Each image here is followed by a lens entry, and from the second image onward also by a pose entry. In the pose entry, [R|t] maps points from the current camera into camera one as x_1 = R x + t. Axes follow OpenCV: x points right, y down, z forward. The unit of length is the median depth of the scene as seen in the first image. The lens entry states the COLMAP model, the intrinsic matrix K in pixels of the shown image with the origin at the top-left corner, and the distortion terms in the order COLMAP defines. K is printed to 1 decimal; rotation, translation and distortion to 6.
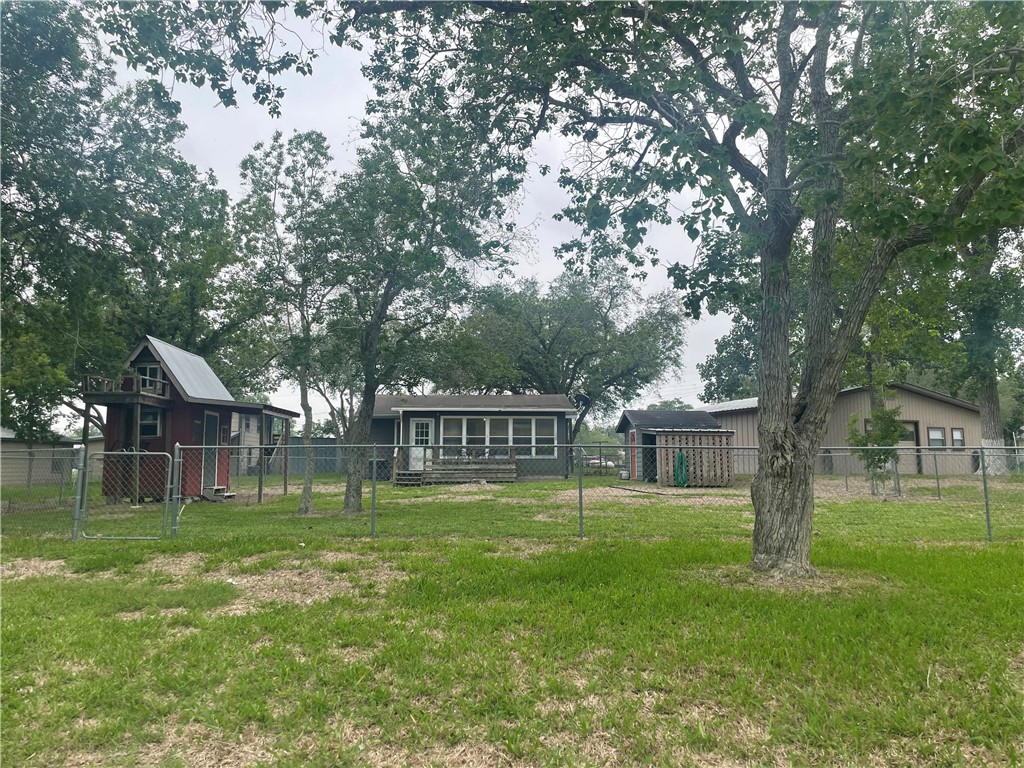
lens RADIAL K [[771.7, 0, 512.1], [0, 771.7, 382.4], [0, 0, 1]] dist [0.061863, -0.044061]
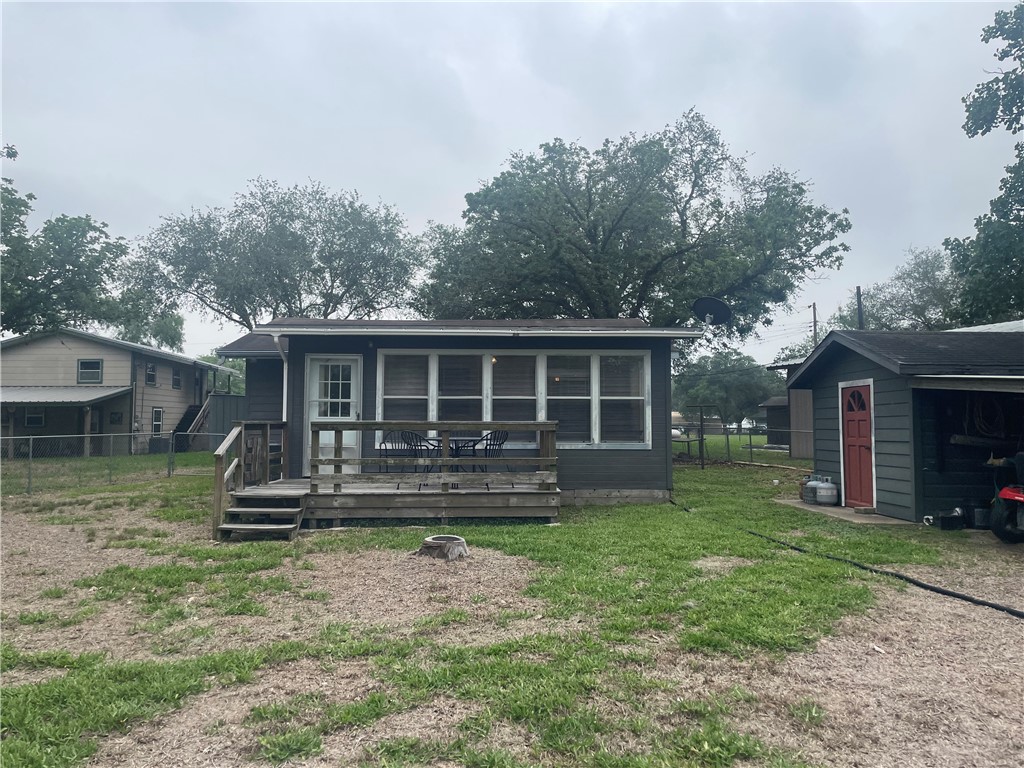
lens RADIAL K [[771.7, 0, 510.2], [0, 771.7, 379.2], [0, 0, 1]] dist [0.061863, -0.044061]
pose [[0.999415, -0.000447, -0.034206, -0.004716], [0.002210, 0.998670, 0.051502, 0.038310], [0.034138, -0.051548, 0.998087, 0.575754]]
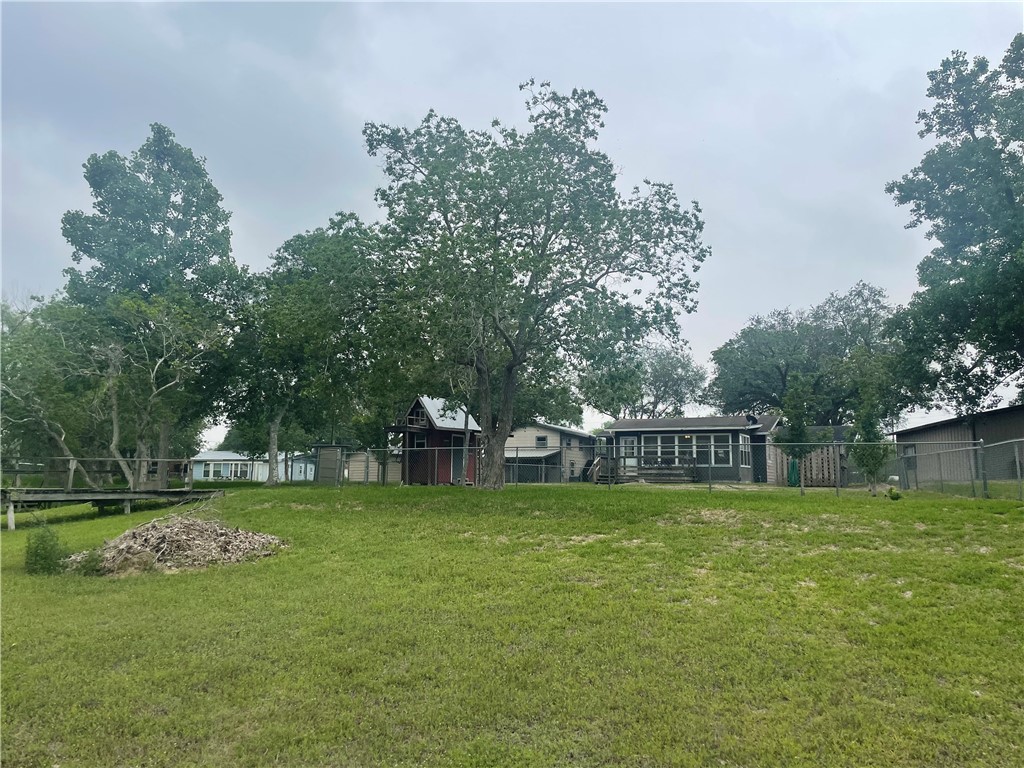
lens RADIAL K [[771.7, 0, 506.5], [0, 771.7, 380.2], [0, 0, 1]] dist [0.061863, -0.044061]
pose [[0.863453, -0.057220, -0.501173, 0.387324], [0.041819, 0.998245, -0.041924, -0.004677], [0.502692, 0.015241, 0.864331, -0.290162]]
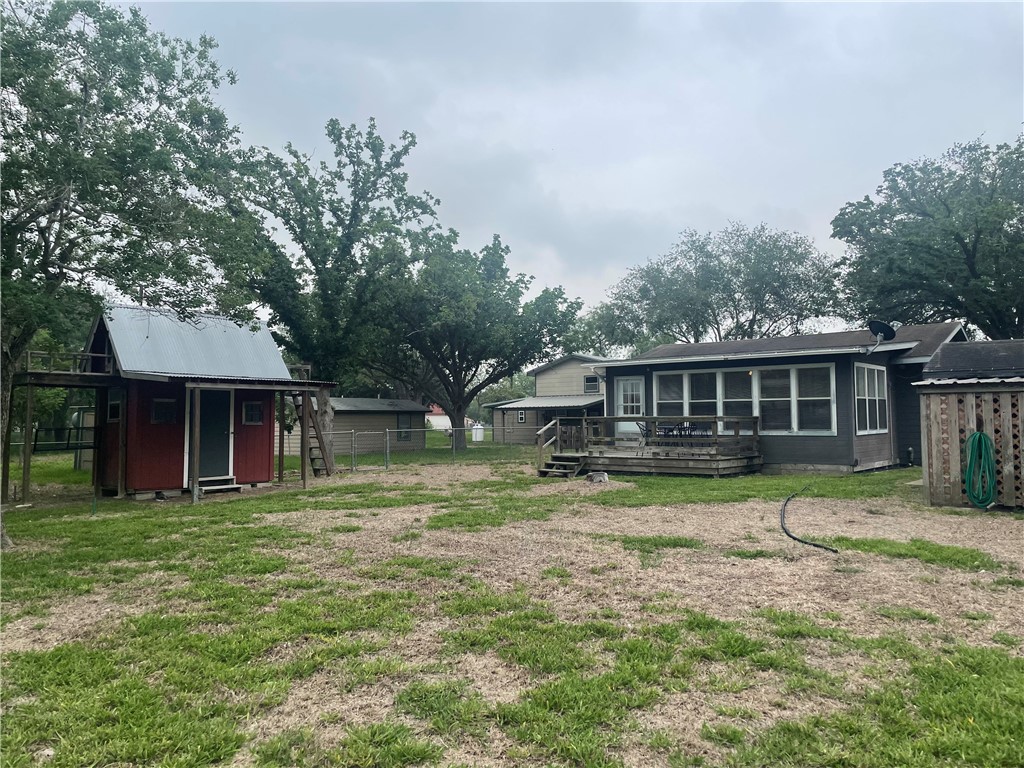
lens RADIAL K [[771.7, 0, 509.6], [0, 771.7, 383.7], [0, 0, 1]] dist [0.061863, -0.044061]
pose [[0.743216, -0.037208, -0.668016, 0.270464], [0.077048, 0.996570, 0.030213, 0.023453], [0.664600, -0.073924, 0.743534, 0.405680]]
